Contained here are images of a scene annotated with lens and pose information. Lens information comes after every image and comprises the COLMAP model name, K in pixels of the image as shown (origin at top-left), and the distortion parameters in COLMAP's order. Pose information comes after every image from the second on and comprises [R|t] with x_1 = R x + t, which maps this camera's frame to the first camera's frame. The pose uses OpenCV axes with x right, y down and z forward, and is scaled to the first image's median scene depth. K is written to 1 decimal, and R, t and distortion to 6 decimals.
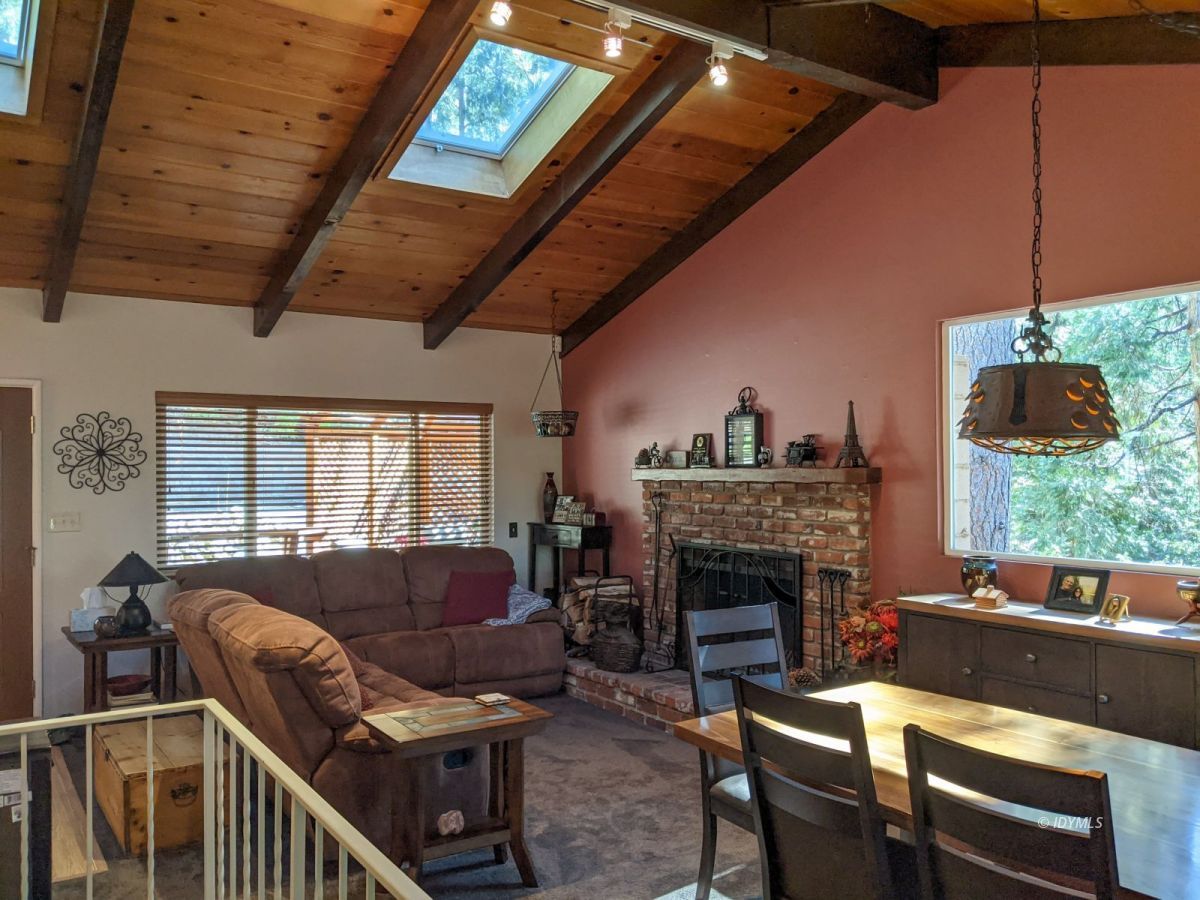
lens RADIAL K [[947.4, 0, 600.0], [0, 947.4, 450.0], [0, 0, 1]] dist [0.086699, -0.118547]
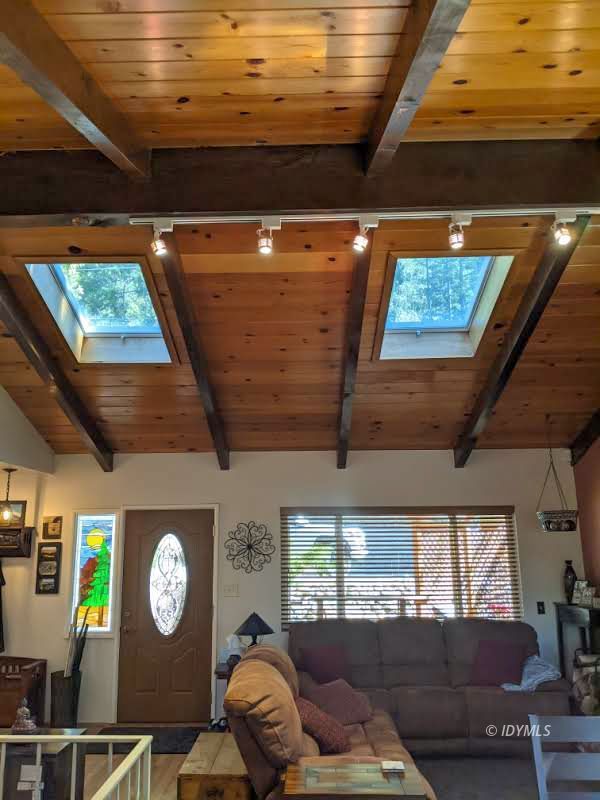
lens RADIAL K [[631.6, 0, 299.5], [0, 631.6, 413.2], [0, 0, 1]] dist [0.086699, -0.118547]
pose [[0.819640, -0.117612, -0.560676, 0.186941], [0.014908, 0.982747, -0.184356, -0.020172], [0.572684, 0.142747, 0.807252, 0.130118]]
